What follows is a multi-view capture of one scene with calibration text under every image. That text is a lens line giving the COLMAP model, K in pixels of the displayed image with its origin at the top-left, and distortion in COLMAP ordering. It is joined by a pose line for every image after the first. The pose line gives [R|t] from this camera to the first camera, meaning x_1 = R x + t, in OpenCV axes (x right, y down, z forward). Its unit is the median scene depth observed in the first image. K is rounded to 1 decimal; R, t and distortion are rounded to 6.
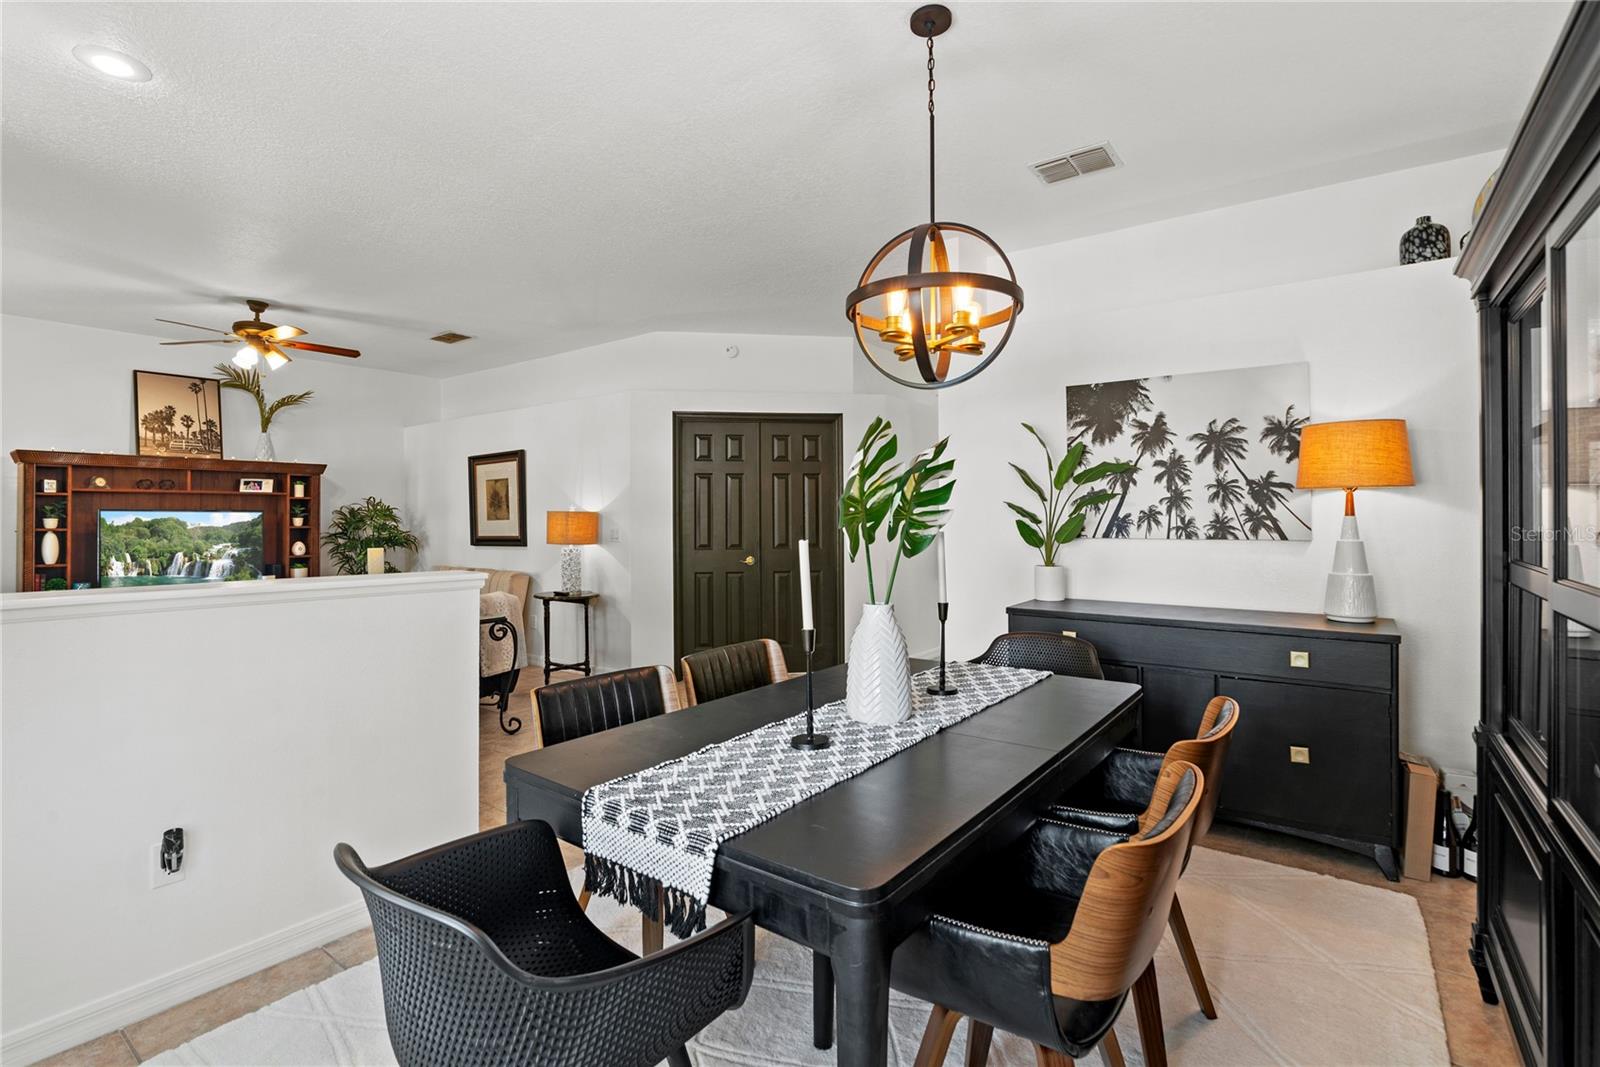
lens RADIAL K [[741.7, 0, 801.4], [0, 741.7, 524.6], [0, 0, 1]] dist [-0.023729, 0.001803]
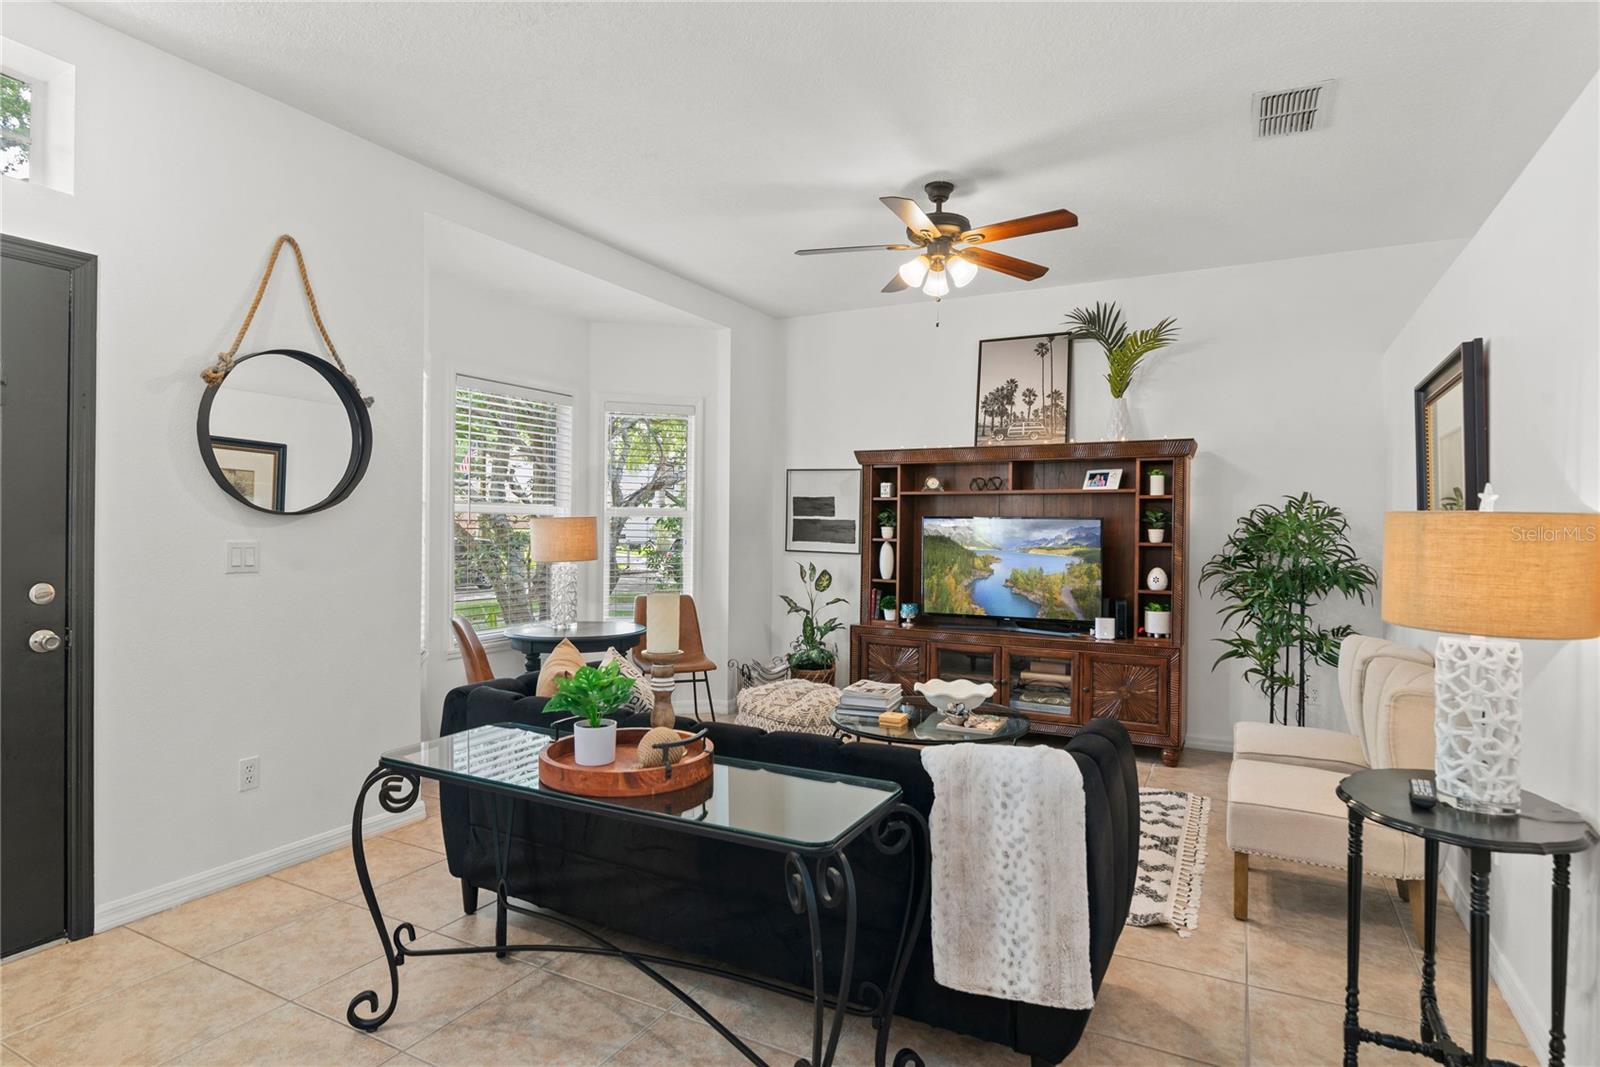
lens RADIAL K [[846.2, 0, 801.8], [0, 846.2, 527.9], [0, 0, 1]] dist [-0.002585, -0.000533]
pose [[0.152727, 0.009290, -0.988225, -0.033145], [-0.016331, 0.999843, 0.006875, -0.011200], [0.988134, 0.015089, 0.152854, 0.642108]]
